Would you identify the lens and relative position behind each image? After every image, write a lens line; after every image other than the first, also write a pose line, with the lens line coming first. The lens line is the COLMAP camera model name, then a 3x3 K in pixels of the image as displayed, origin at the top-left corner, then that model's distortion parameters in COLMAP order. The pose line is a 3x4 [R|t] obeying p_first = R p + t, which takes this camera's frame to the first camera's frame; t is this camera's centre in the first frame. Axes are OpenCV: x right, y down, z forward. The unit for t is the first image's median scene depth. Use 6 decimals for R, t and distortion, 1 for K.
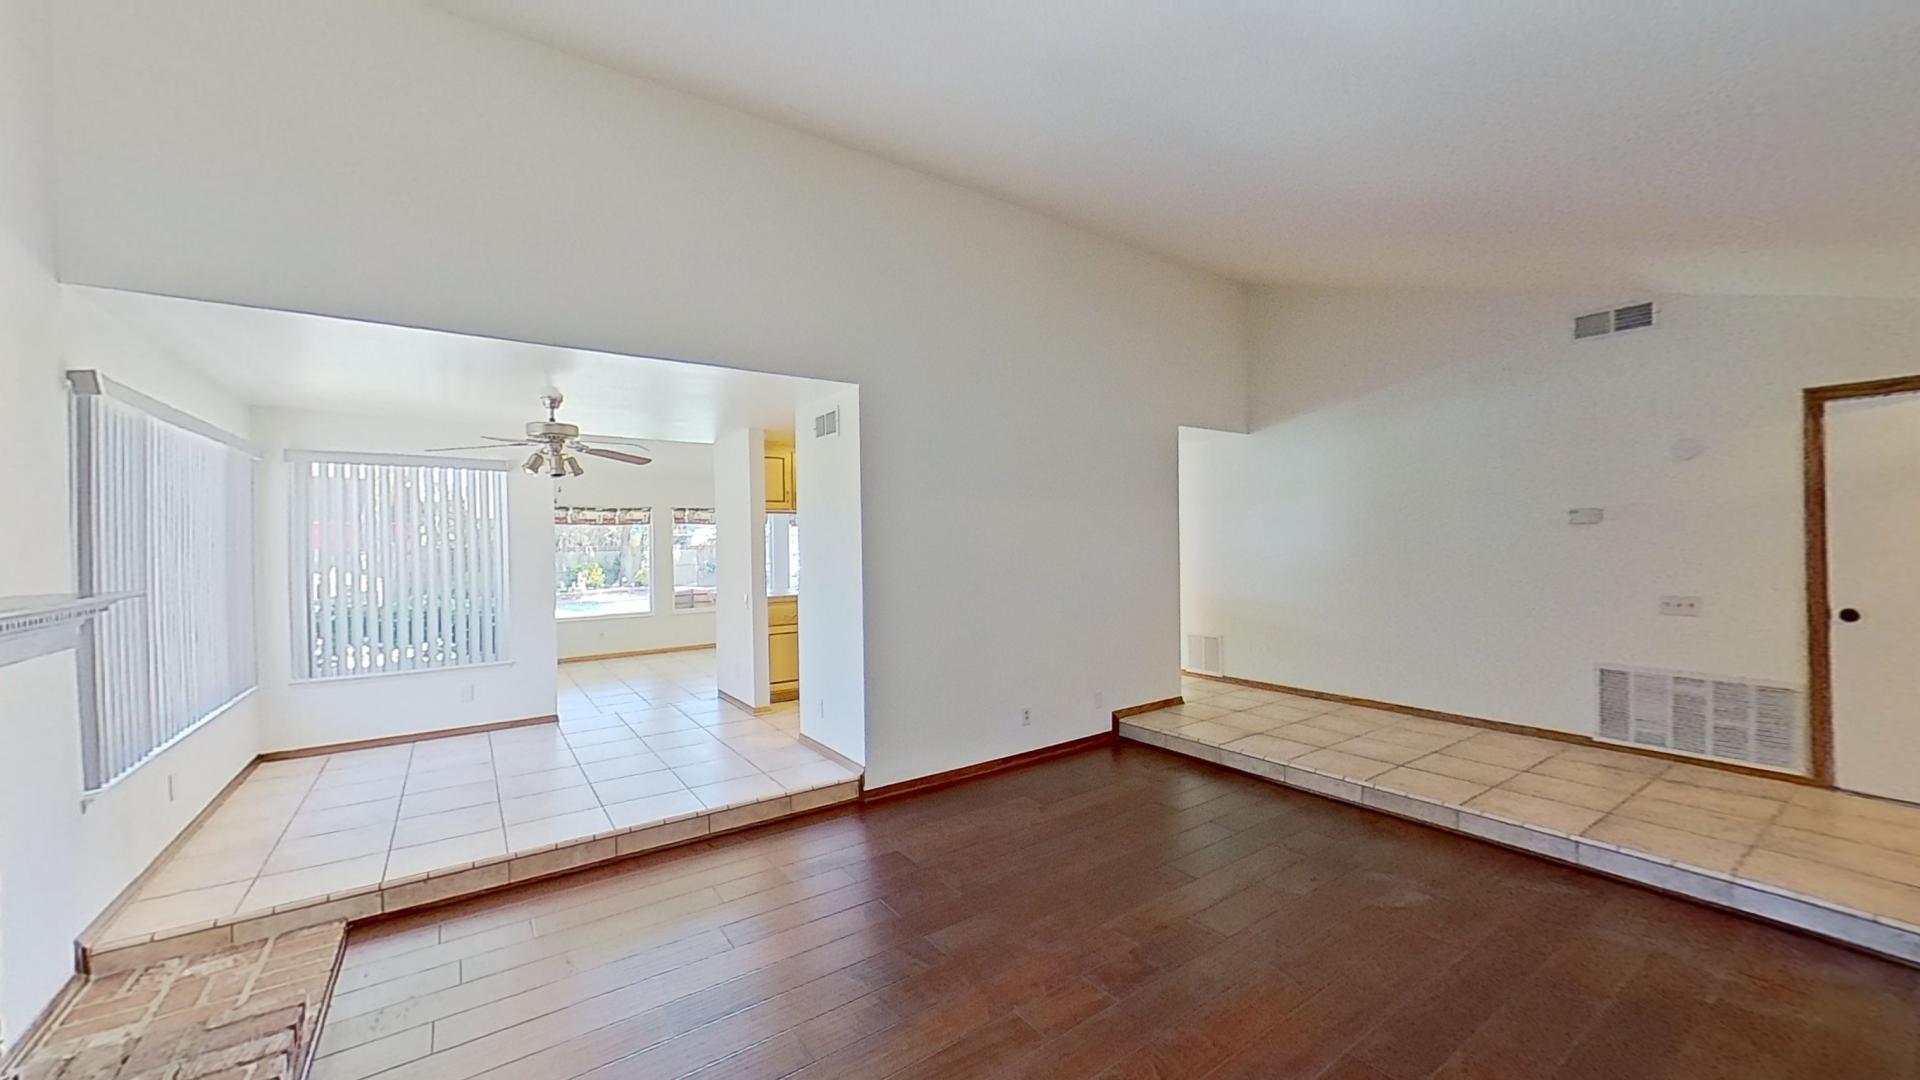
lens RADIAL K [[704.3, 0, 967.6], [0, 704.3, 534.7], [0, 0, 1]] dist [0.007634, -0.003047]
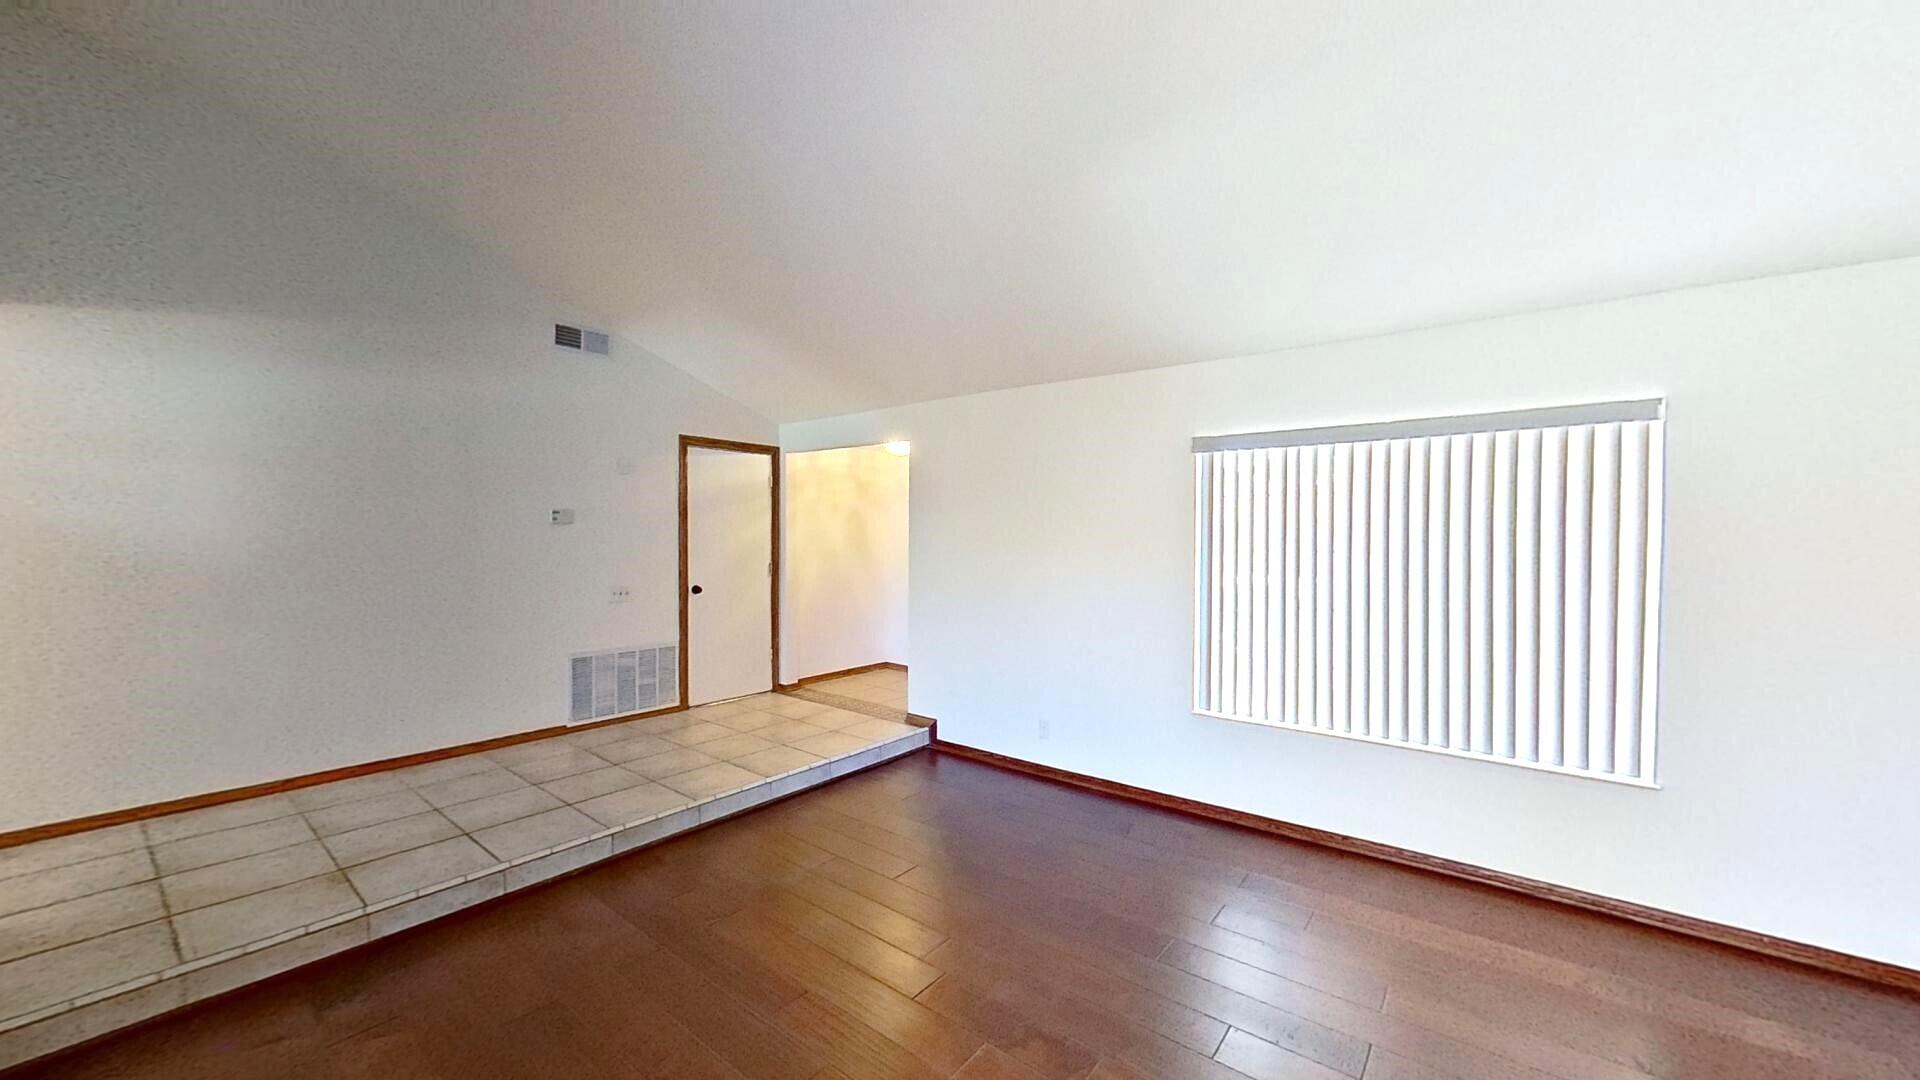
lens RADIAL K [[704.3, 0, 969.6], [0, 704.3, 534.0], [0, 0, 1]] dist [0.007634, -0.003047]
pose [[-0.250577, 0.013880, 0.967997, -0.324011], [-0.009034, 0.999820, -0.016674, 0.013646], [-0.968054, -0.012923, -0.250407, 0.747566]]
